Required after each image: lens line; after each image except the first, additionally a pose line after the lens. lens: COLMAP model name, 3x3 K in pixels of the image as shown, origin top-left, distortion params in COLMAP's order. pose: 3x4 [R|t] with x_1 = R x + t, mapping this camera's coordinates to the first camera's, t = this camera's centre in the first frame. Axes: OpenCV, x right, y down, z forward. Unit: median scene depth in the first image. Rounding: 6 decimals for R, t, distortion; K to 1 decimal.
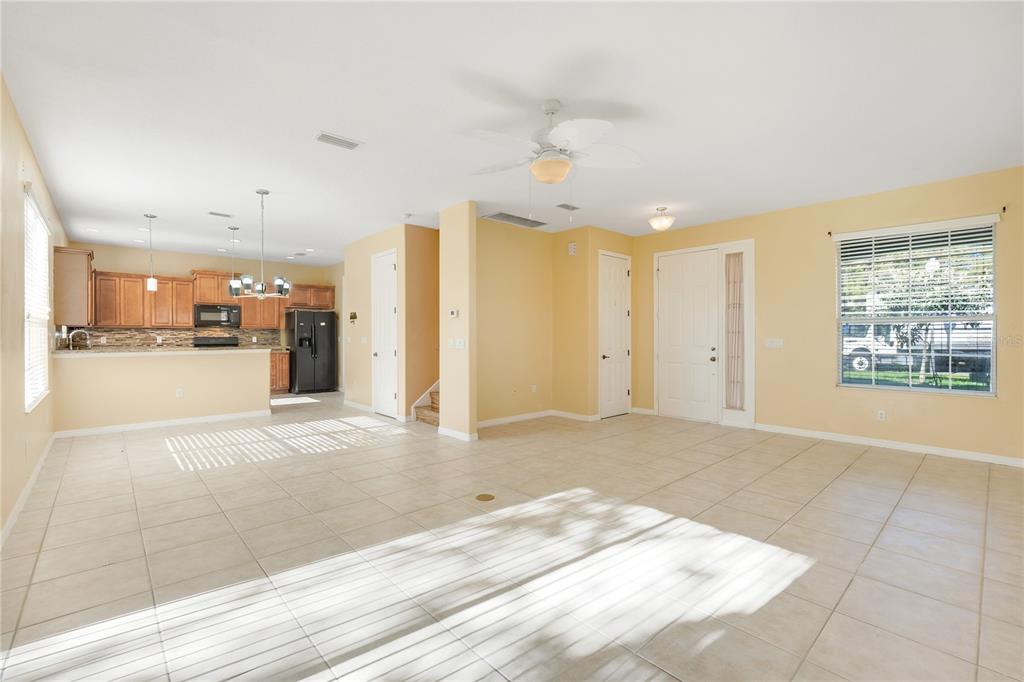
lens RADIAL K [[448.7, 0, 508.3], [0, 448.7, 337.8], [0, 0, 1]] dist [-0.014717, 0.001726]
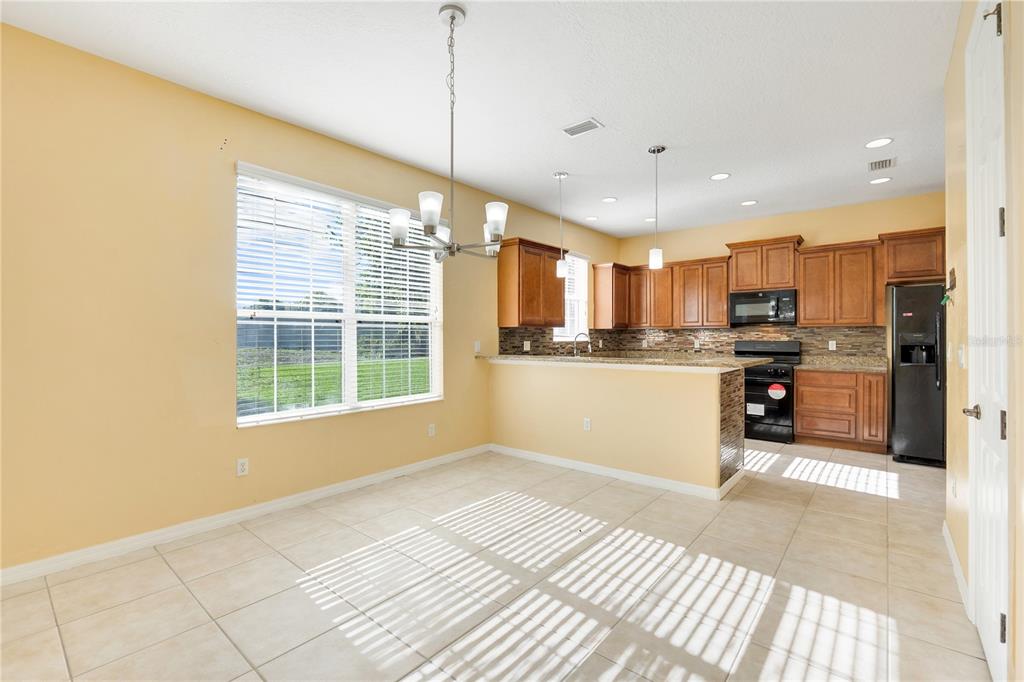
lens RADIAL K [[448.7, 0, 512.1], [0, 448.7, 338.6], [0, 0, 1]] dist [-0.014717, 0.001726]
pose [[0.132005, 0.001014, -0.991248, -0.073835], [-0.003483, 0.999994, 0.000559, -0.005780], [0.991243, 0.003378, 0.132008, 0.742049]]
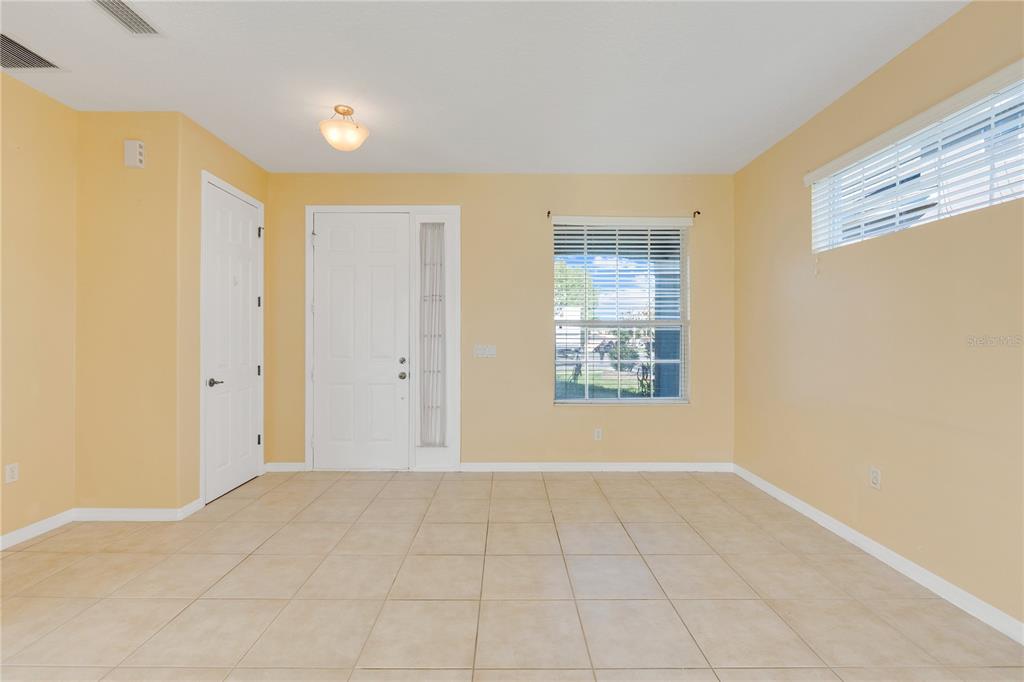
lens RADIAL K [[448.7, 0, 511.2], [0, 448.7, 336.0], [0, 0, 1]] dist [-0.014717, 0.001726]
pose [[0.666220, 0.005983, 0.745731, 0.062005], [0.002727, 0.999942, -0.010458, -0.004276], [-0.745750, 0.009001, 0.666165, 0.413070]]
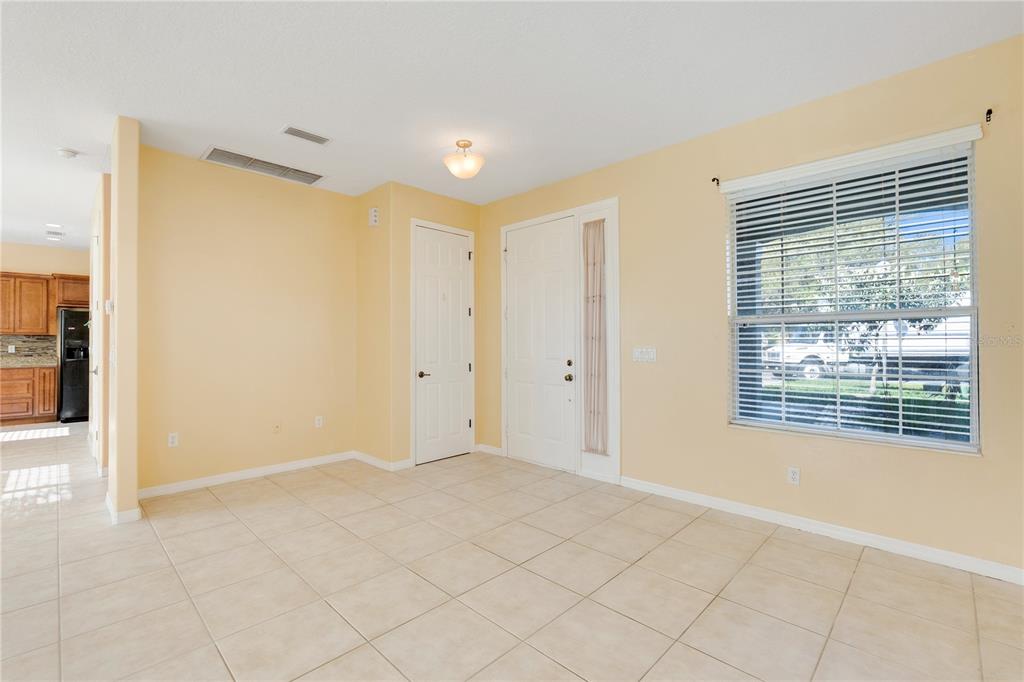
lens RADIAL K [[448.7, 0, 507.9], [0, 448.7, 338.2], [0, 0, 1]] dist [-0.014717, 0.001726]
pose [[0.998335, -0.001286, 0.057664, 0.314026], [0.002134, 0.999891, -0.014636, -0.002446], [-0.057638, 0.014734, 0.998229, 0.312842]]
